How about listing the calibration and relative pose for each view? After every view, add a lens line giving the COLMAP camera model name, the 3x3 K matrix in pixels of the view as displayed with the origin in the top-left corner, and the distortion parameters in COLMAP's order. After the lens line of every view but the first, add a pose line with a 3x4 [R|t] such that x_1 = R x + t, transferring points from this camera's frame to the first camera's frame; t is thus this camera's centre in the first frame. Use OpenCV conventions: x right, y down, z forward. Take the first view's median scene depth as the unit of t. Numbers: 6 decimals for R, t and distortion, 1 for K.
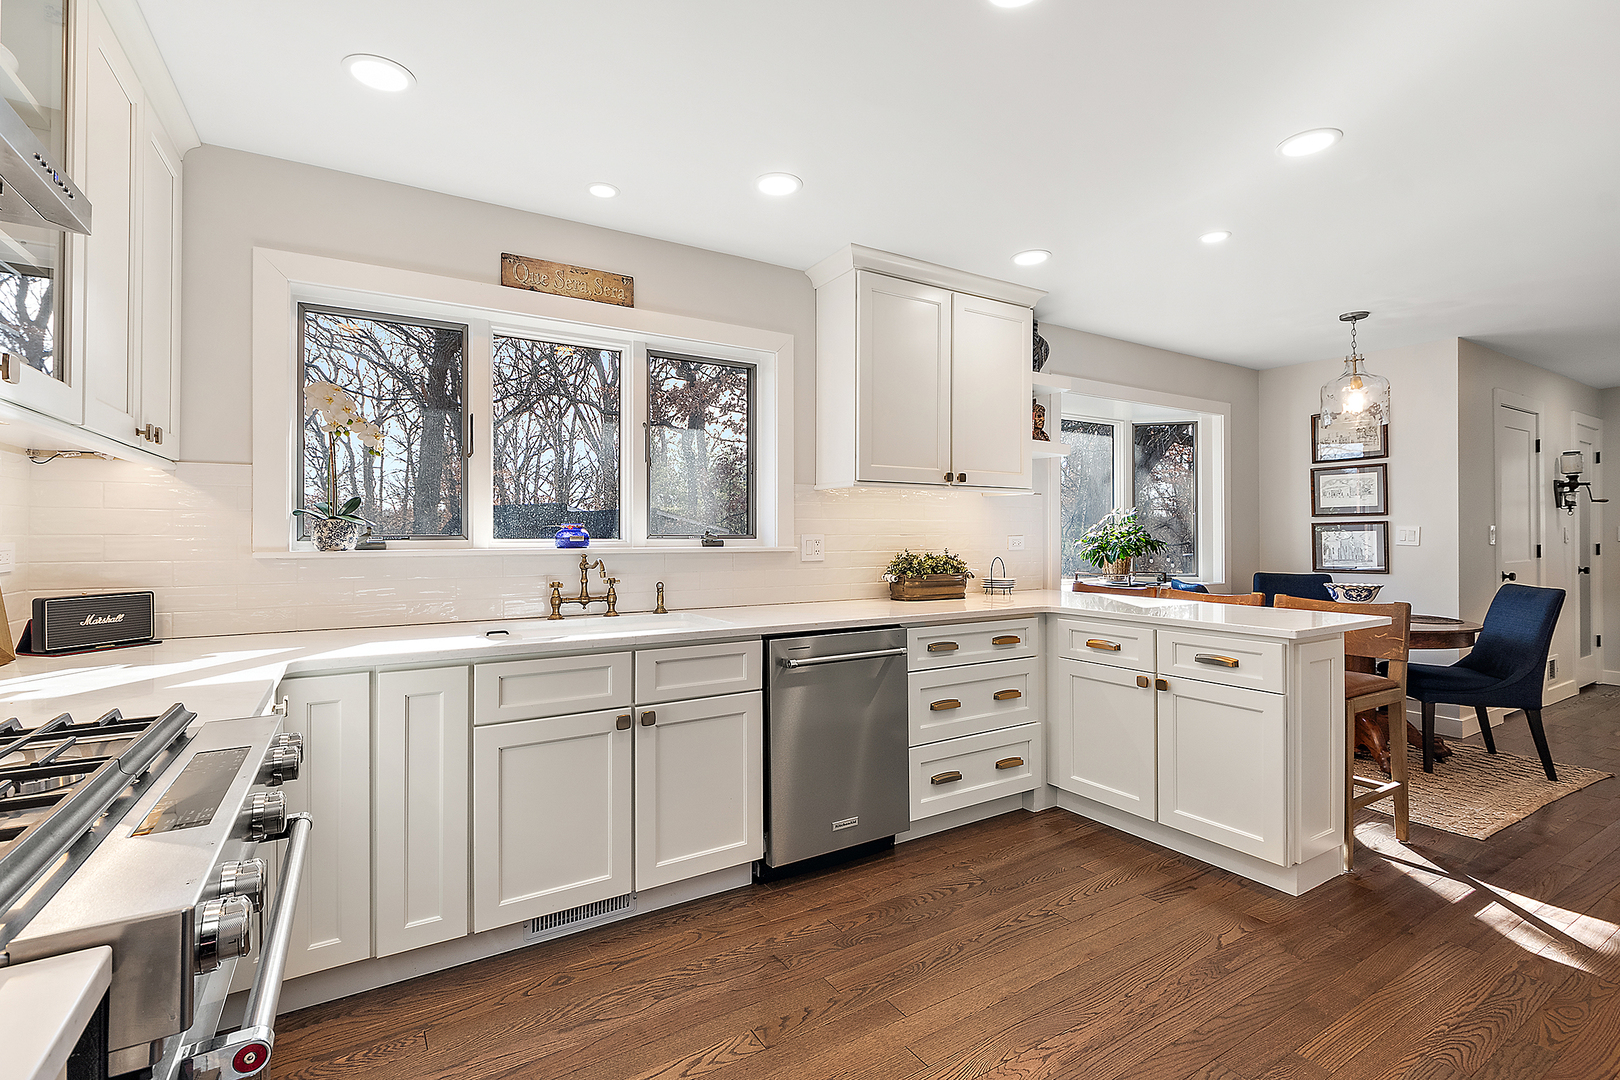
lens RADIAL K [[736.5, 0, 811.5], [0, 736.5, 529.2], [0, 0, 1]] dist [-0.001780, 0.000216]
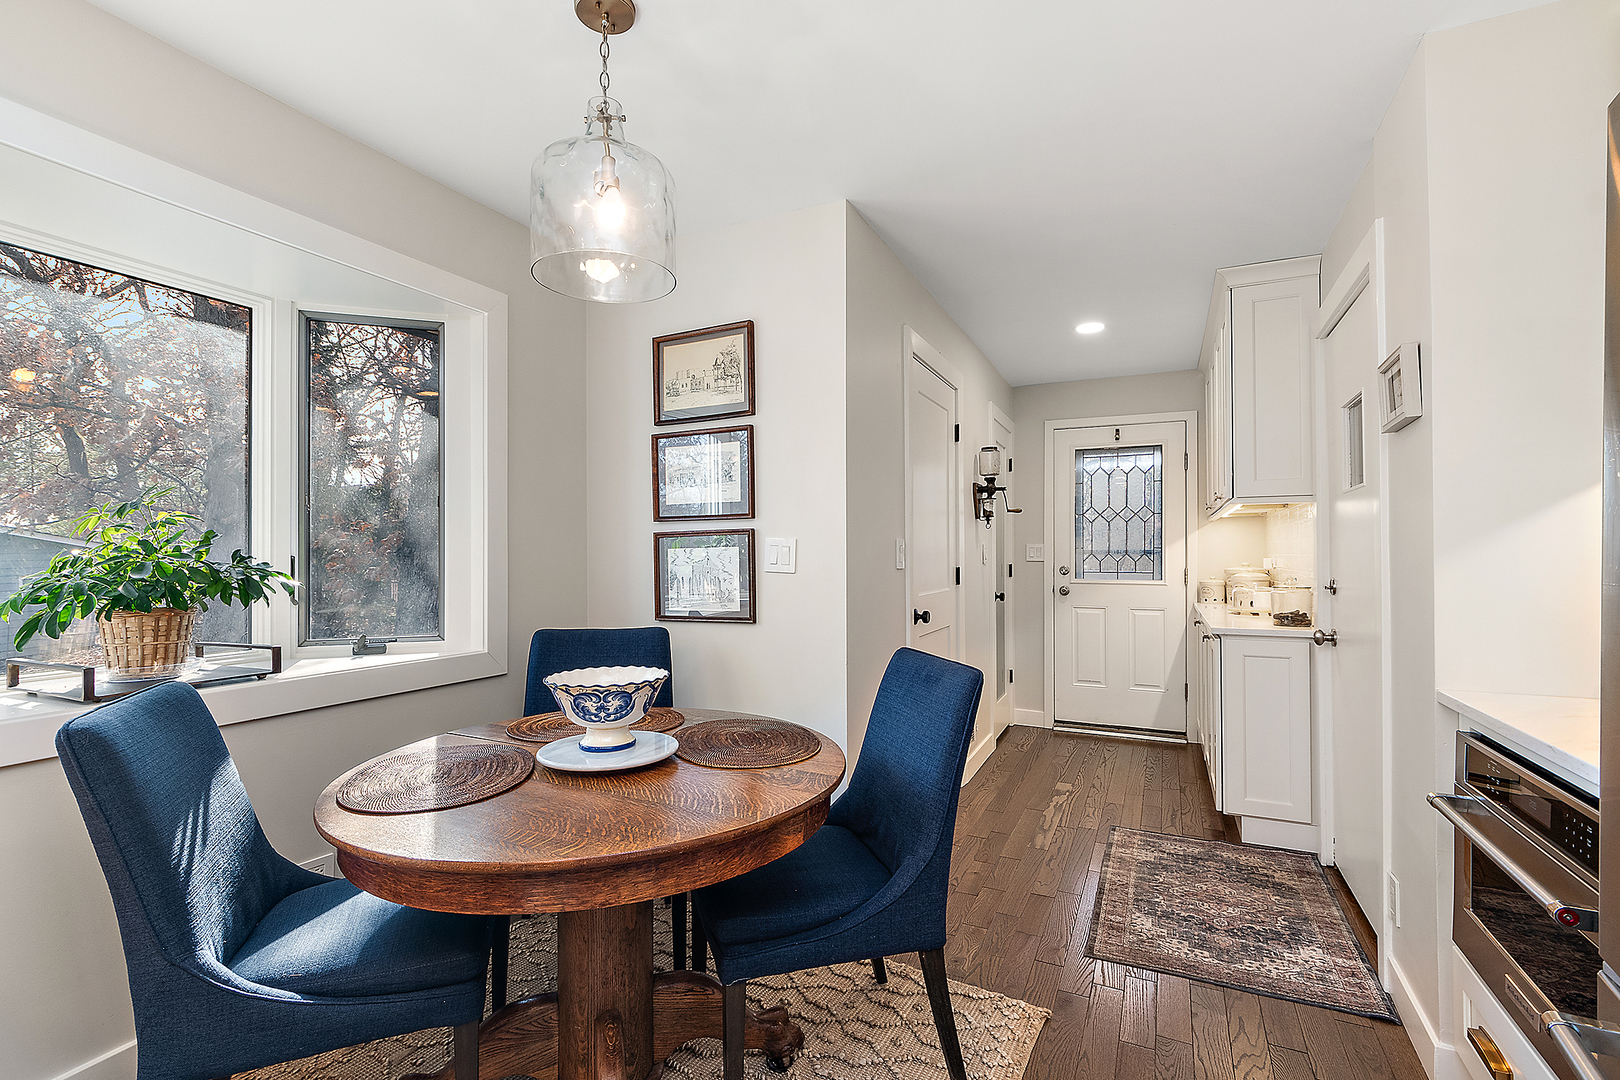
lens RADIAL K [[721.6, 0, 803.4], [0, 721.6, 545.0], [0, 0, 1]] dist [-0.002522, 0.000023]
pose [[0.850818, 0.005822, 0.525428, 0.485055], [-0.002377, 0.999971, -0.007231, 0.004480], [-0.525455, 0.004904, 0.850808, 0.473195]]
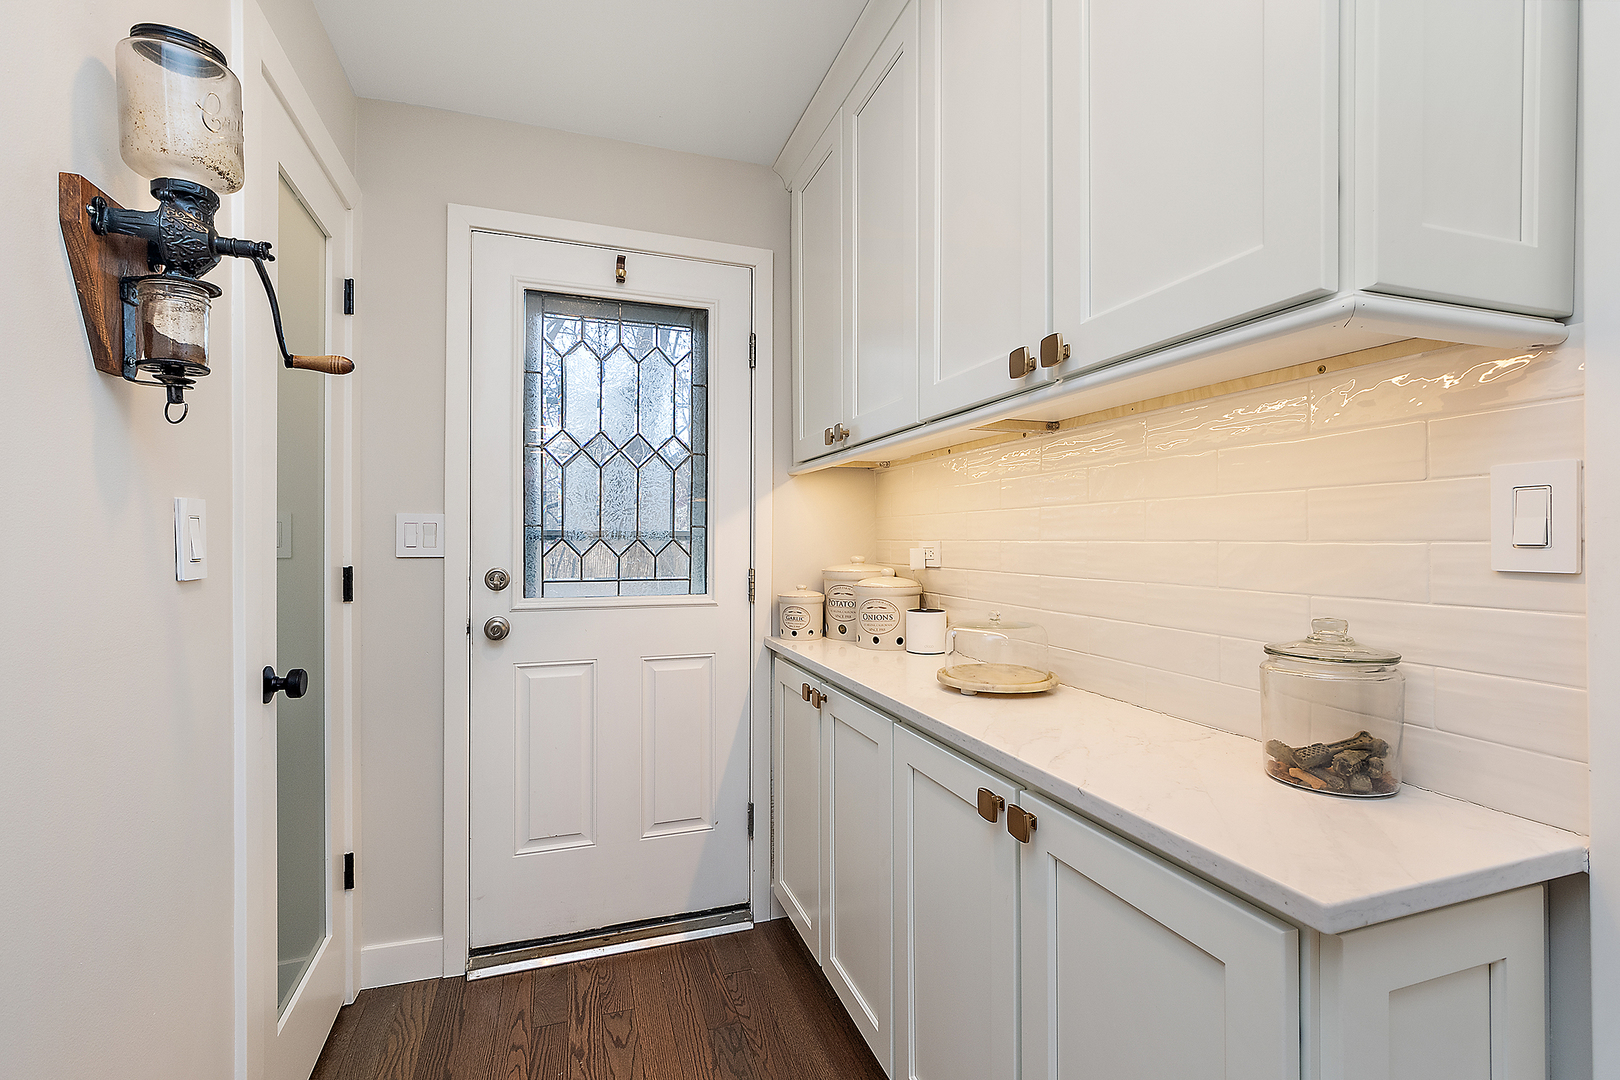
lens RADIAL K [[682.3, 0, 781.6], [0, 682.3, 537.6], [0, 0, 1]] dist [0.016474, 0.000012]
pose [[0.226970, -0.000874, 0.973901, 0.954893], [-0.007410, 0.999969, 0.002624, 0.005525], [-0.973874, -0.007812, 0.226956, 0.870028]]
